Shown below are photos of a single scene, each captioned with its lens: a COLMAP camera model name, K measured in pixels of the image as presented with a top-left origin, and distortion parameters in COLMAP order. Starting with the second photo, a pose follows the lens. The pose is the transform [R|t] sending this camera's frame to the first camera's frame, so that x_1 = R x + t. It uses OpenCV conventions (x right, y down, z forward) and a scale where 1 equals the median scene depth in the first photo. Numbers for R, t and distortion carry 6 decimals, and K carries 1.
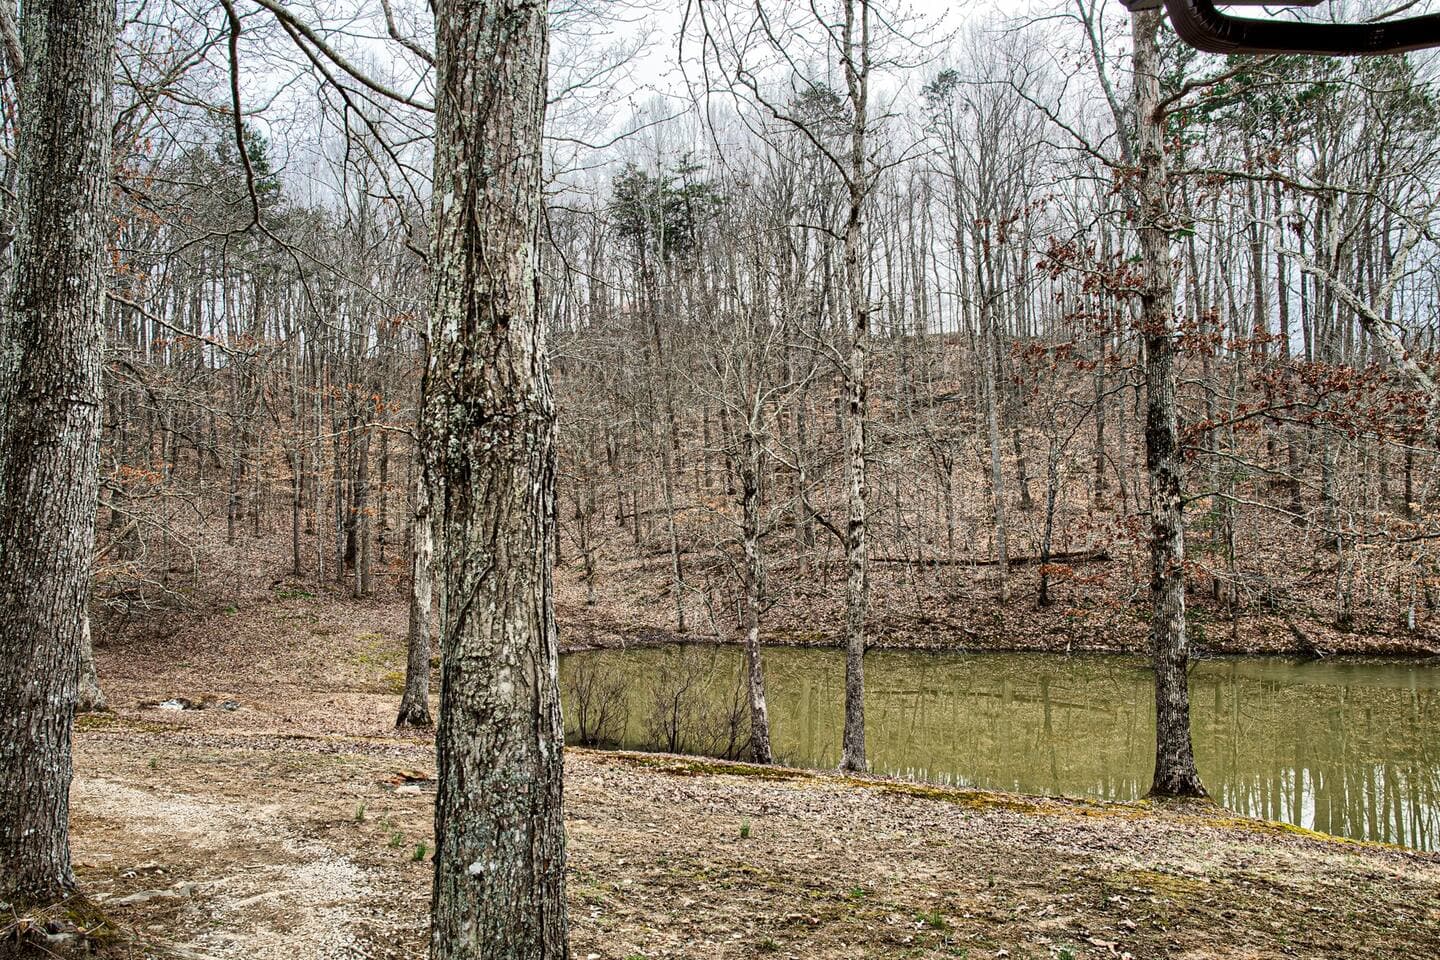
lens RADIAL K [[1253.5, 0, 720.0], [0, 1253.5, 480.0], [0, 0, 1]] dist [-0.012502, -0.005492]
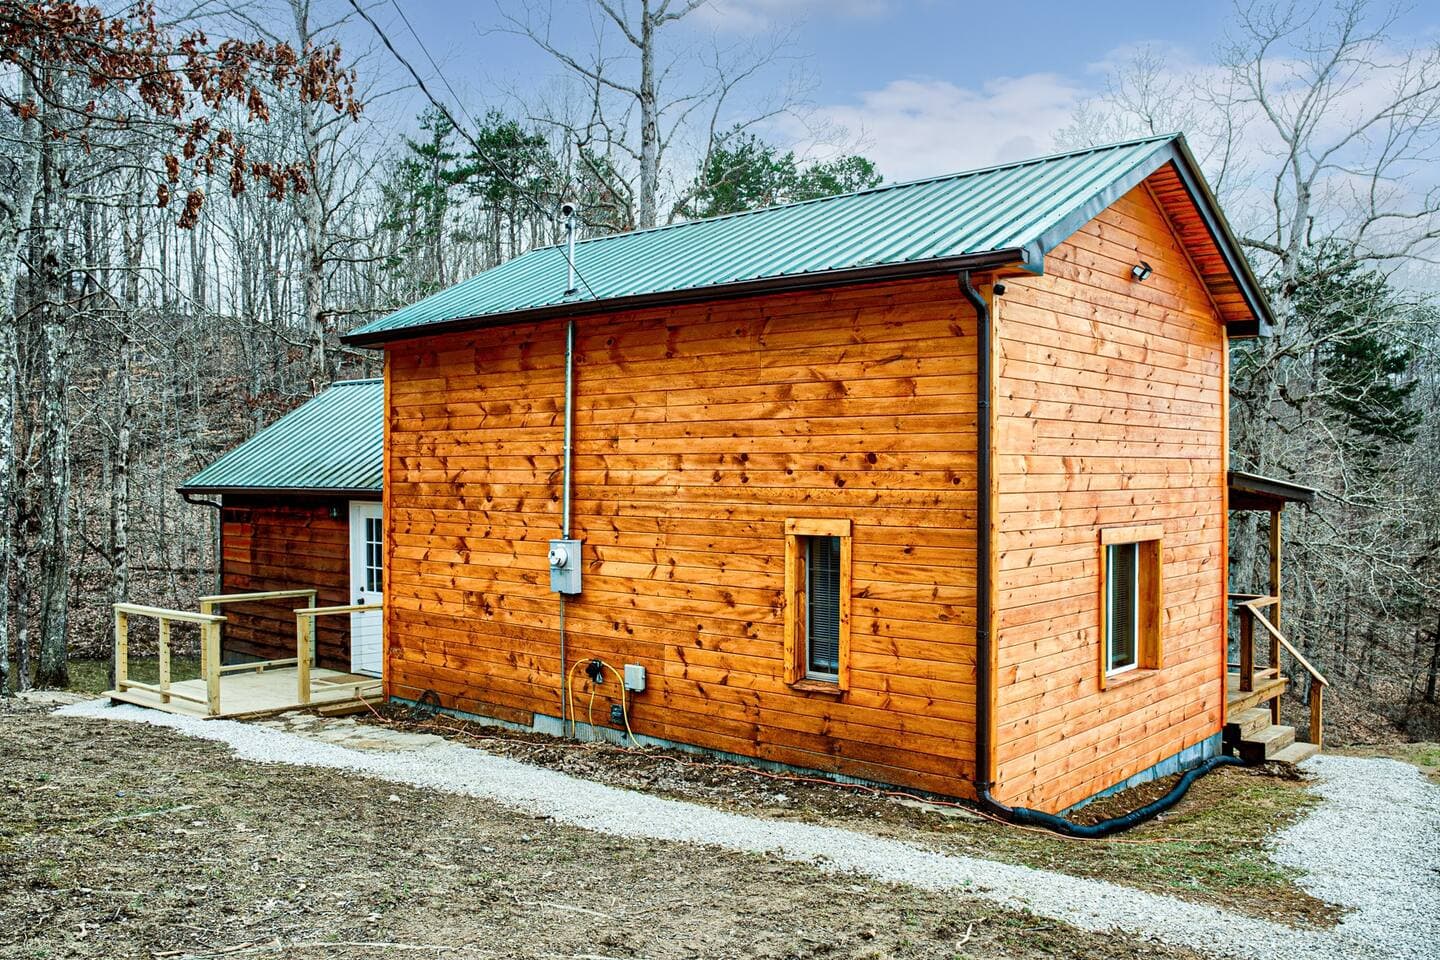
lens RADIAL K [[1253.5, 0, 720.0], [0, 1253.5, 480.0], [0, 0, 1]] dist [-0.012502, -0.005492]
pose [[0.847493, 0.027283, 0.530105, -0.045528], [-0.024923, 0.999622, -0.011604, -0.029058], [-0.530221, -0.003377, 0.847853, -0.377276]]
